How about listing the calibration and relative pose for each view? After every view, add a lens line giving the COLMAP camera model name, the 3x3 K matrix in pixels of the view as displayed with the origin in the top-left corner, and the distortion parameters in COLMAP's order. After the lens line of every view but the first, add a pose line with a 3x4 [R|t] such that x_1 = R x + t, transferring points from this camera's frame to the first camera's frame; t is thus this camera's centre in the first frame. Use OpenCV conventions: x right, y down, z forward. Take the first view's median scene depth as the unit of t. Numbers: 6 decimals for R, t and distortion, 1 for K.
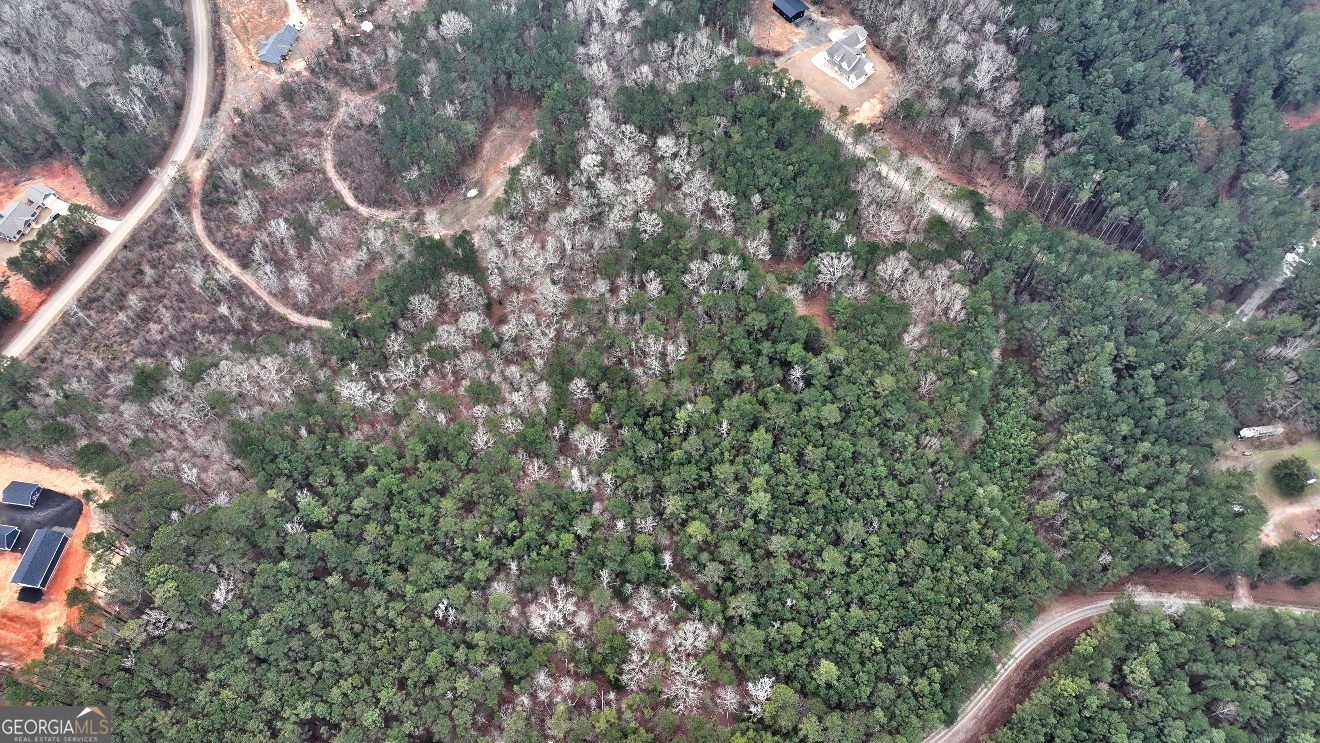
lens RADIAL K [[928.5, 0, 660.0], [0, 928.5, 371.5], [0, 0, 1]] dist [0.005959, 0.003358]
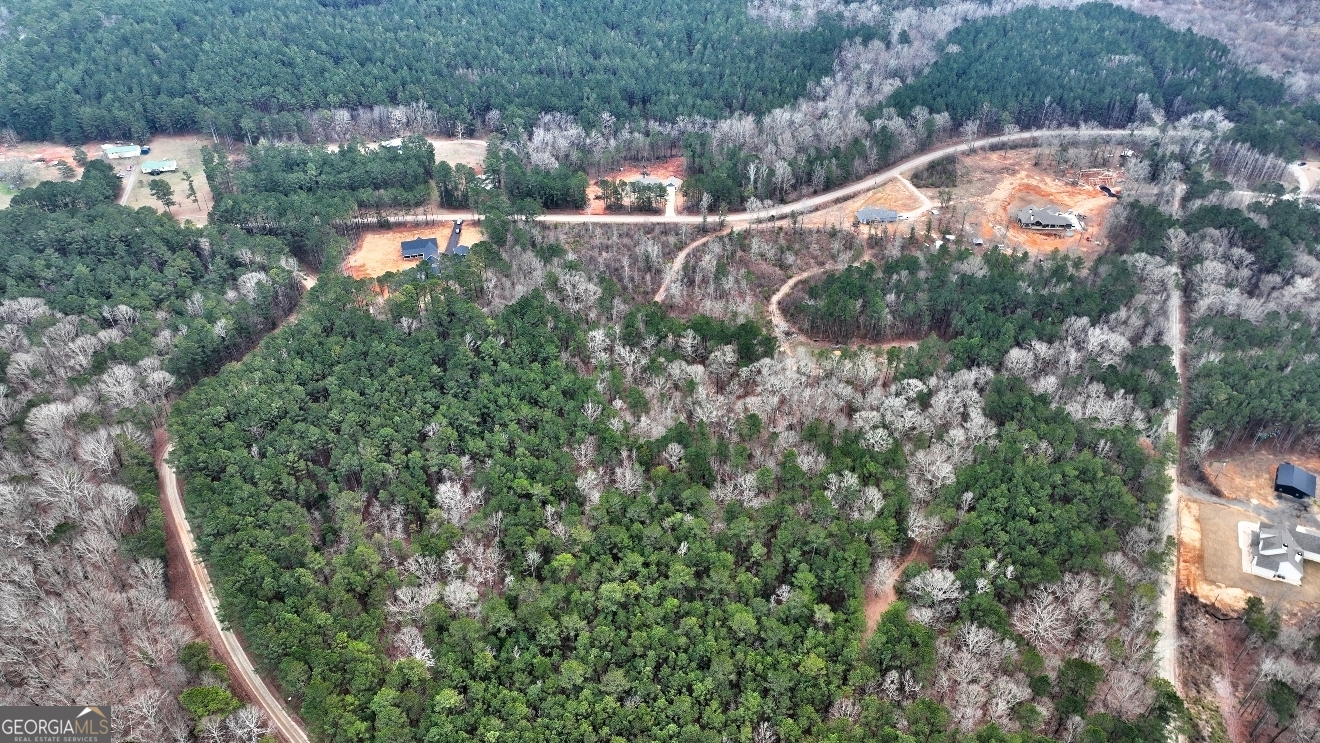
lens RADIAL K [[913.3, 0, 660.8], [0, 913.3, 384.8], [0, 0, 1]] dist [0.004399, 0.004995]
pose [[0.385789, 0.566346, -0.728298, 0.582361], [-0.802223, 0.595791, 0.038357, -0.051995], [0.455637, 0.569460, 0.684186, 0.231573]]
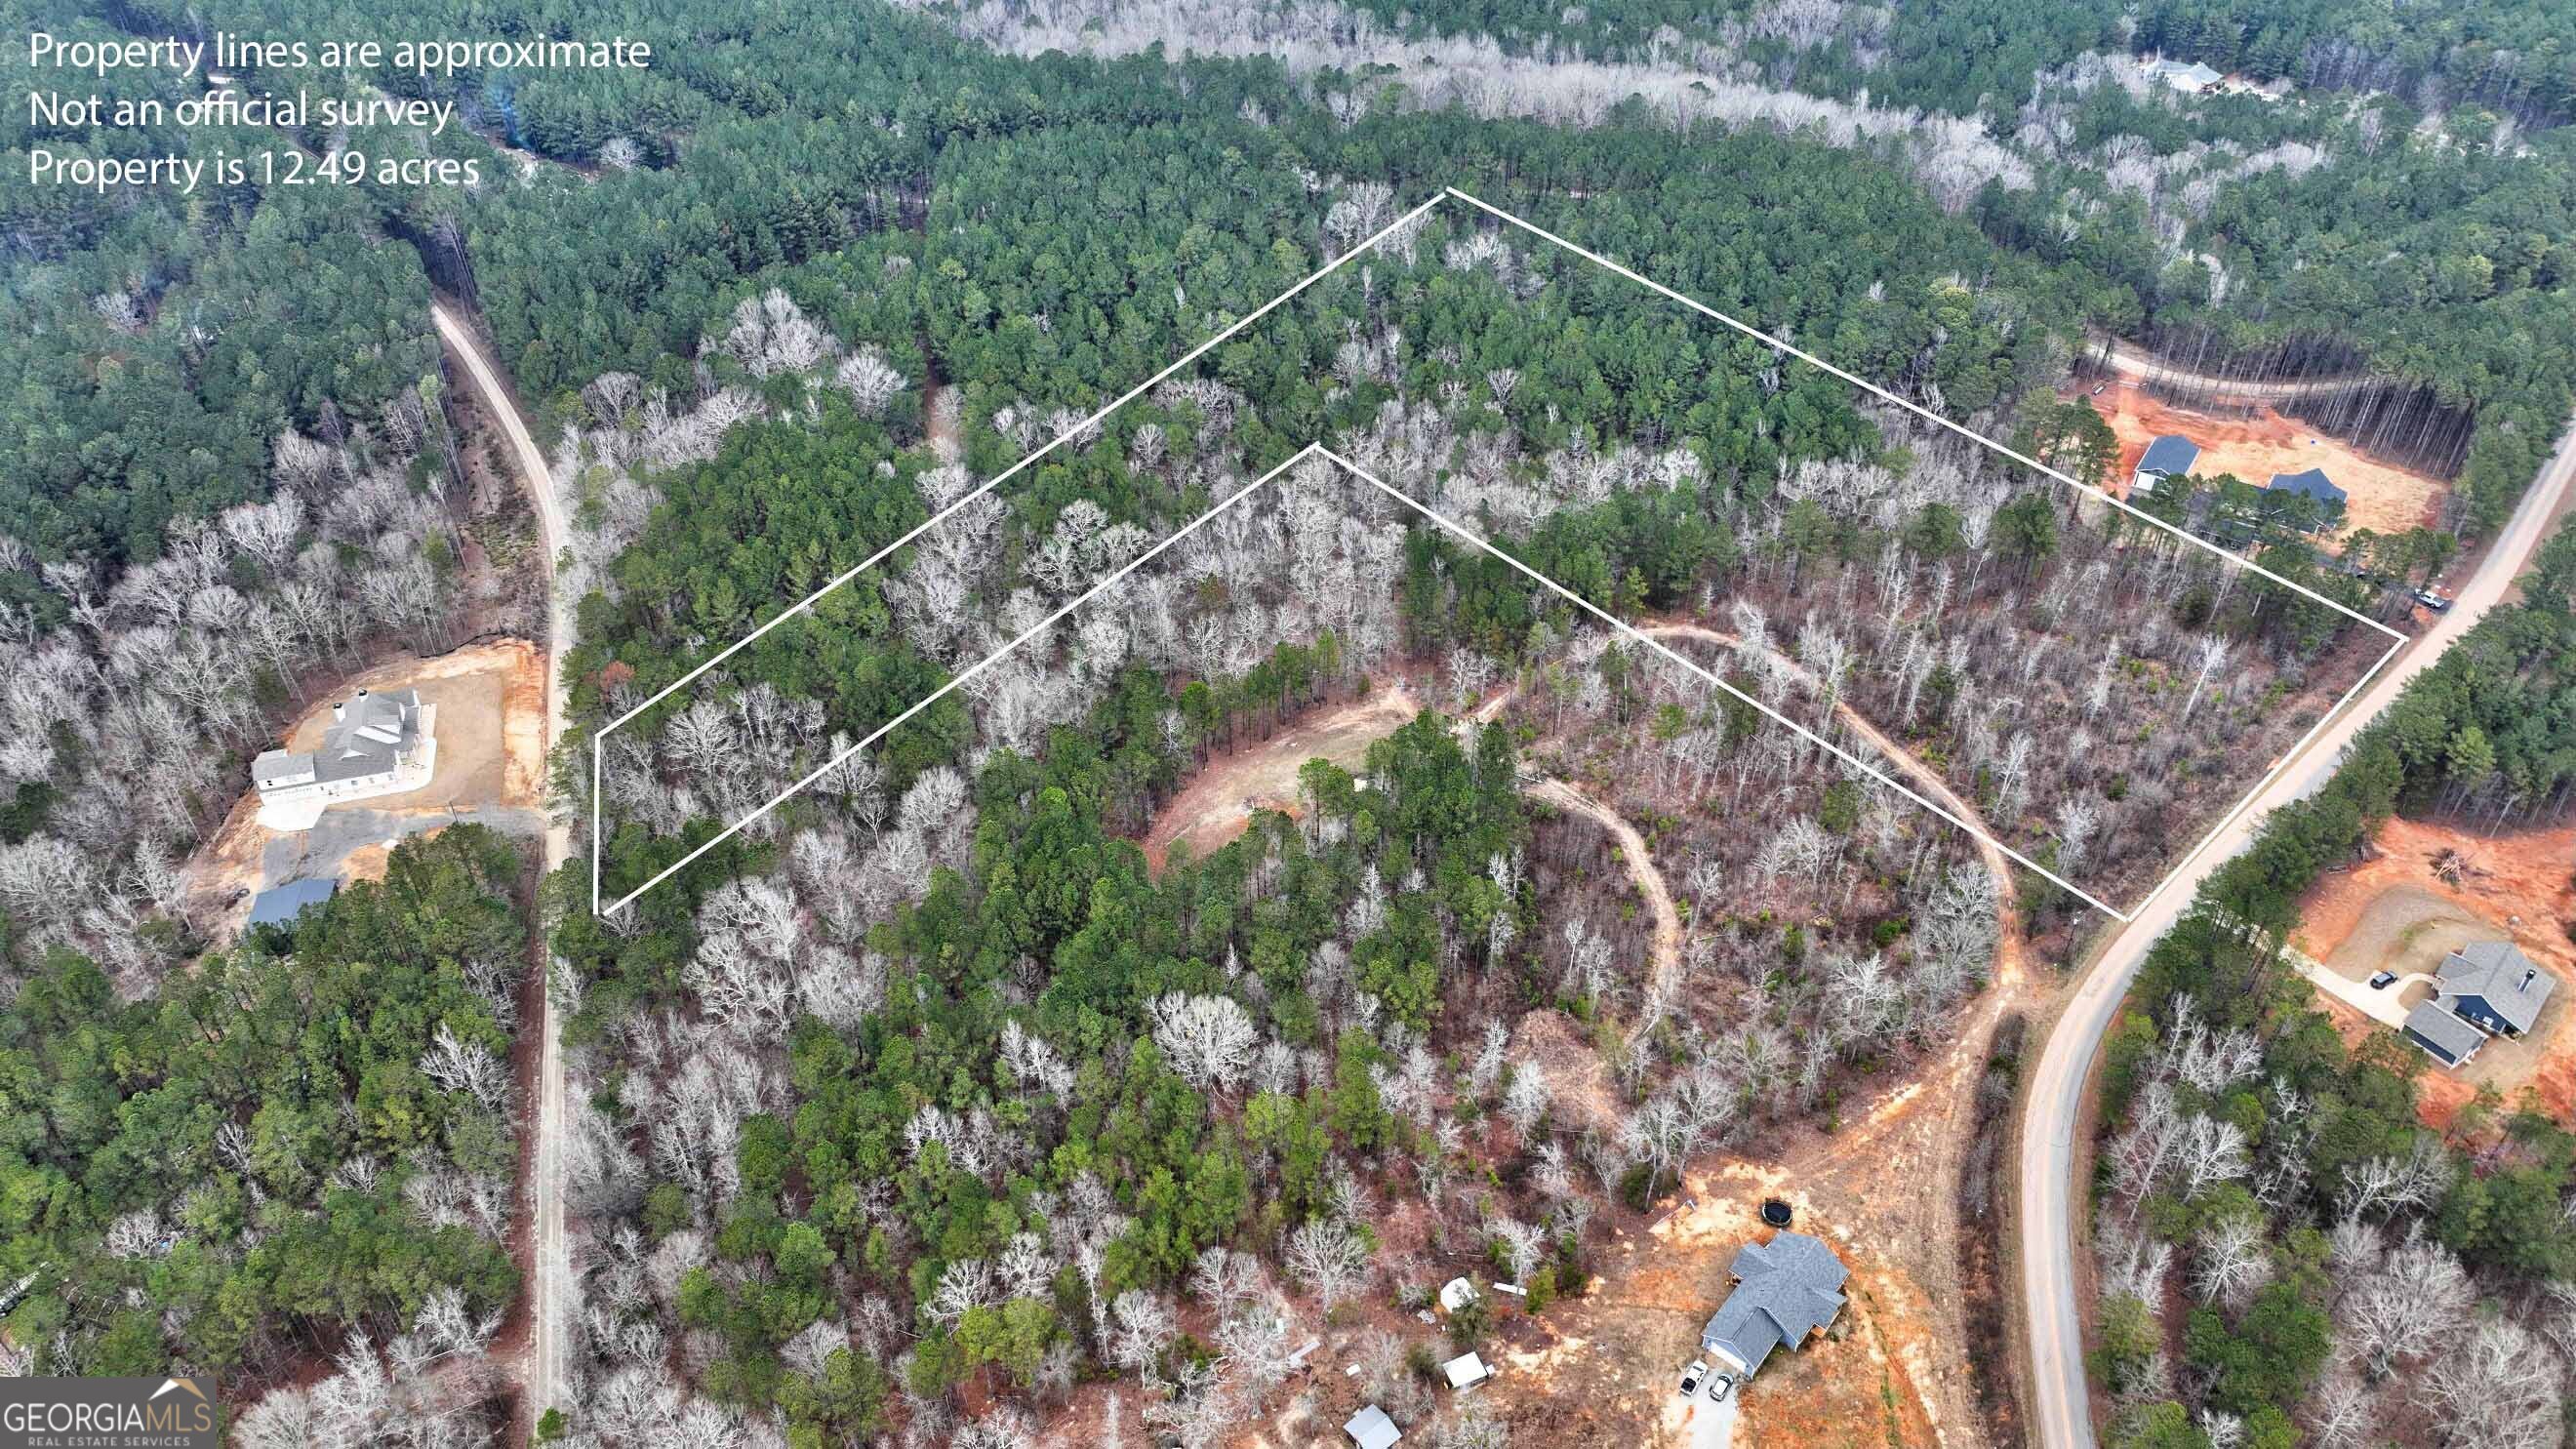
lens RADIAL K [[1812.0, 0, 1288.0], [0, 1812.0, 724.5], [0, 0, 1]] dist [0.005959, 0.003358]
pose [[-0.901591, -0.267780, 0.339746, -0.516937], [0.374906, -0.091849, 0.922502, -1.117080], [-0.215822, 0.959092, 0.183202, 0.943275]]
